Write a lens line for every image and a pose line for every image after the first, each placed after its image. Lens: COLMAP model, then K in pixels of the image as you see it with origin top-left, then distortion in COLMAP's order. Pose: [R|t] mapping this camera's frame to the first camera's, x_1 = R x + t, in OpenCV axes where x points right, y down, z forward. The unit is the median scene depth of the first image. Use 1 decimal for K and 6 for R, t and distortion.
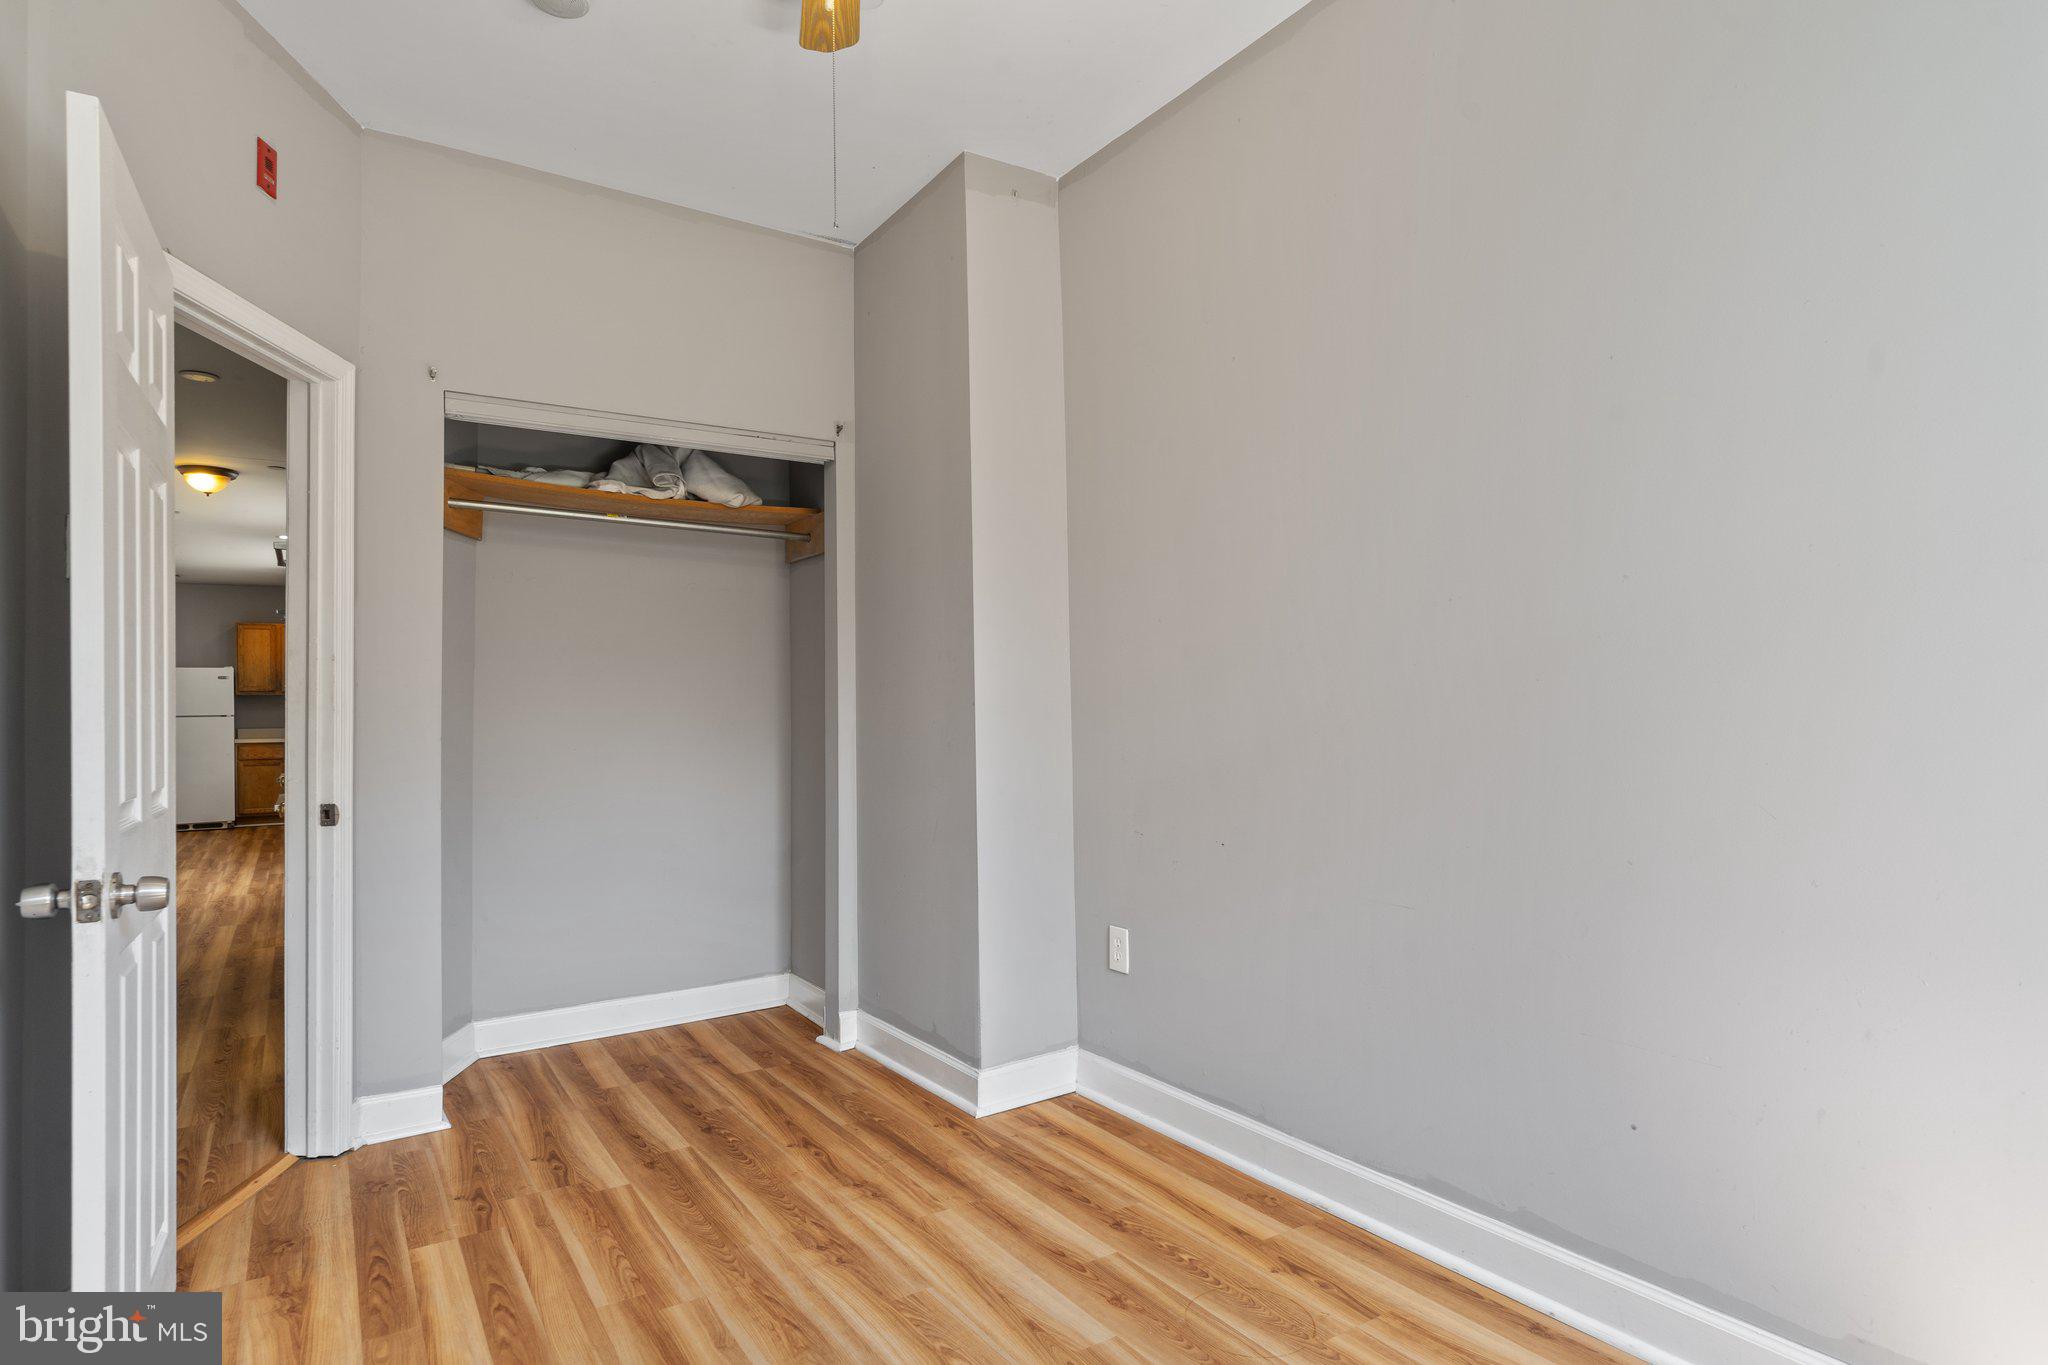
lens RADIAL K [[1074.1, 0, 1017.6], [0, 1074.1, 712.0], [0, 0, 1]] dist [-0.003097, 0.000502]
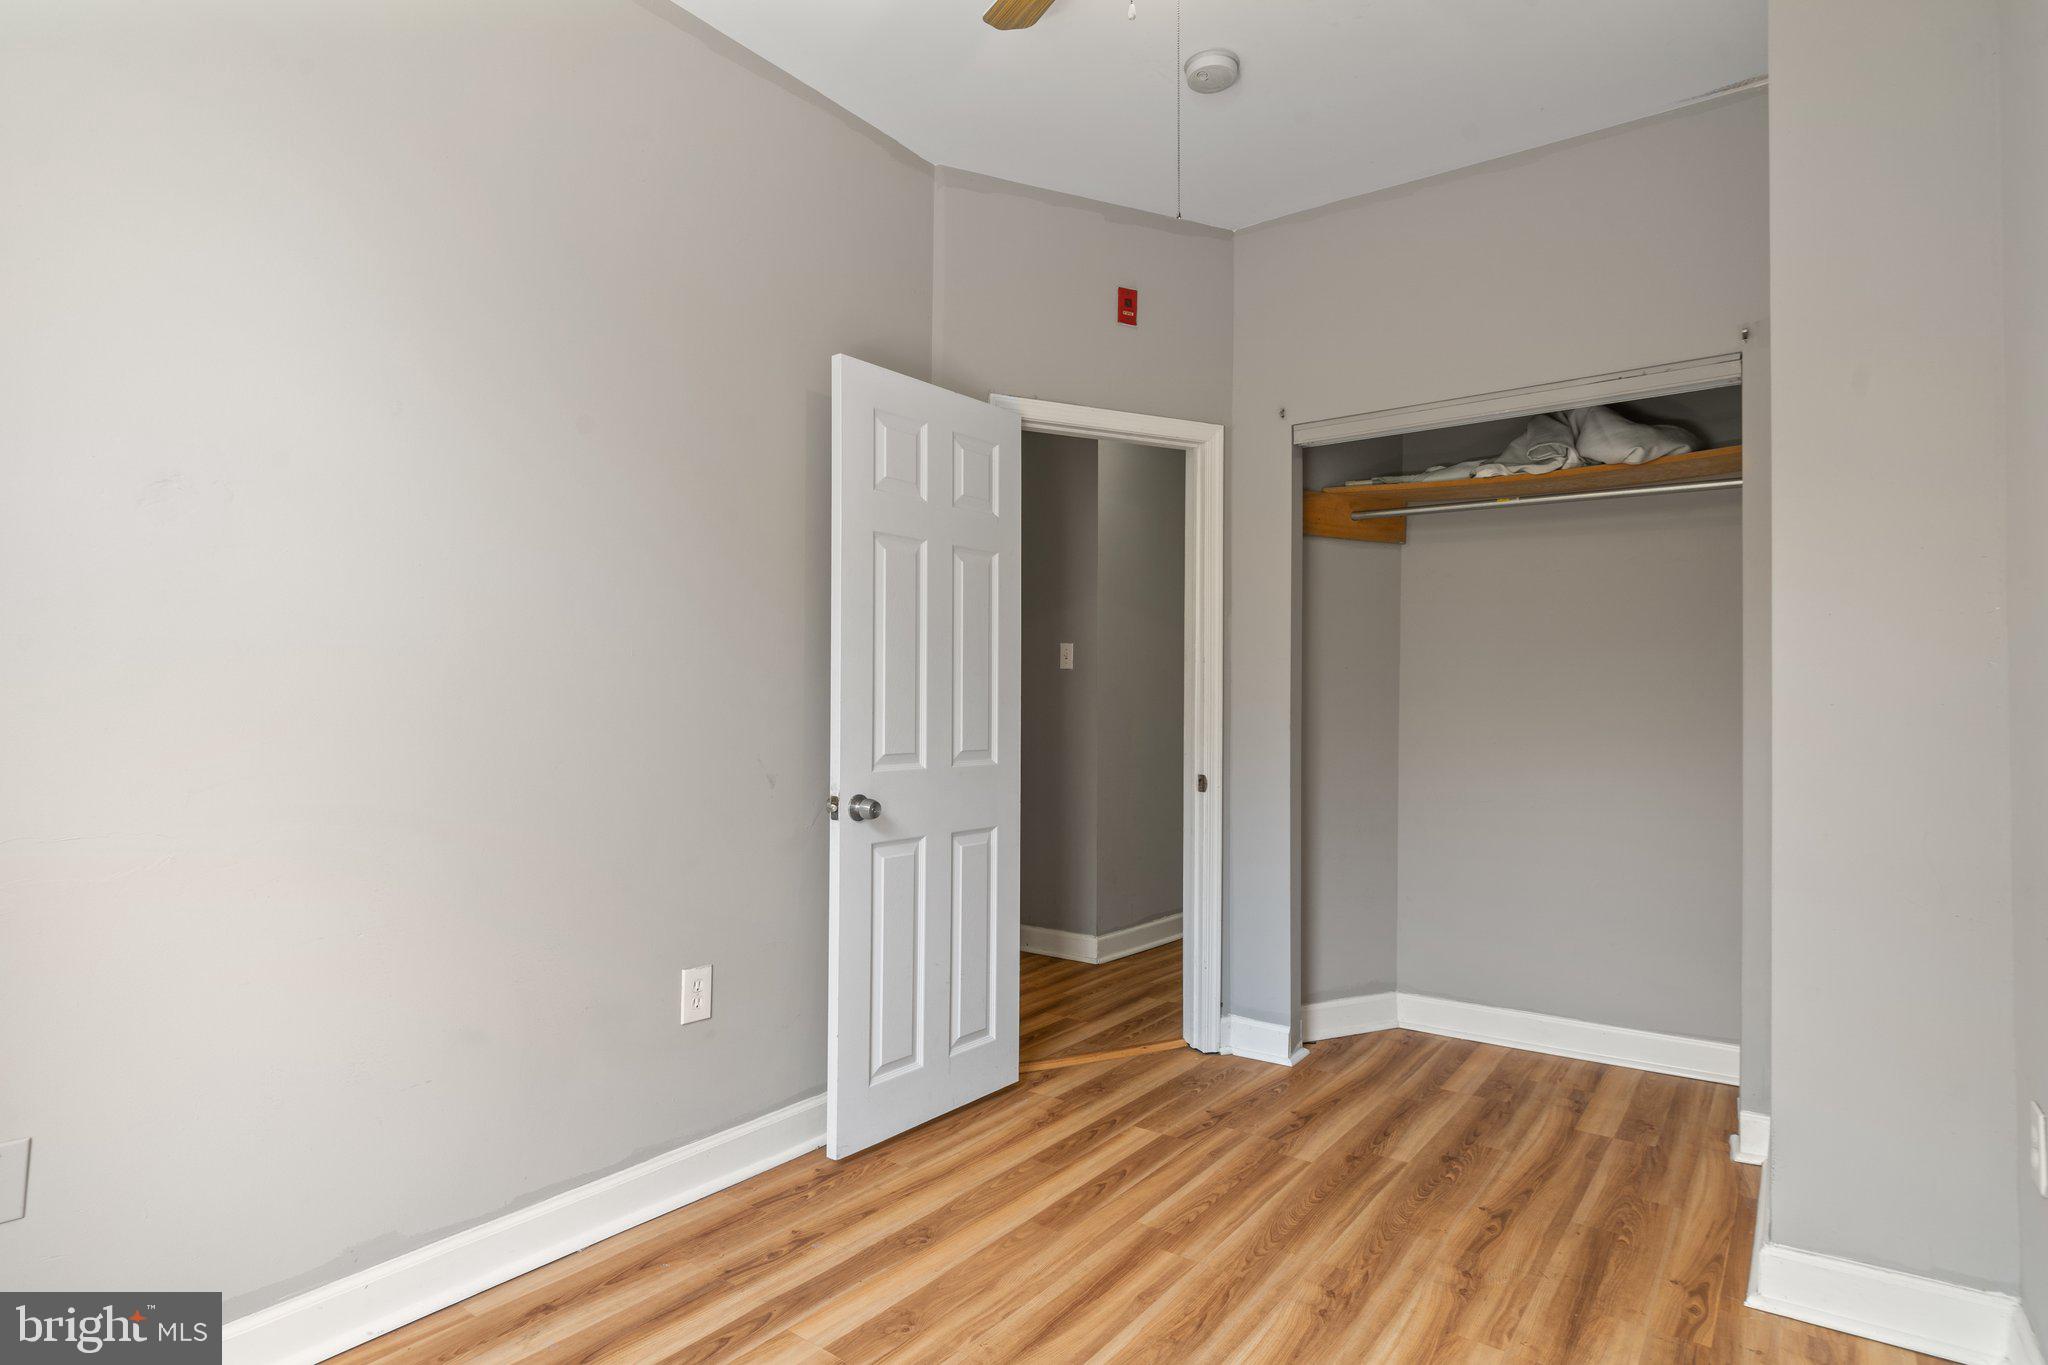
lens RADIAL K [[1072.4, 0, 1030.6], [0, 1072.4, 691.8], [0, 0, 1]] dist [0.000267, 0.000912]
pose [[0.353862, 0.000597, -0.935298, 0.471313], [-0.010327, 0.999941, -0.003269, -0.006319], [0.935241, 0.010815, 0.353847, 0.350105]]
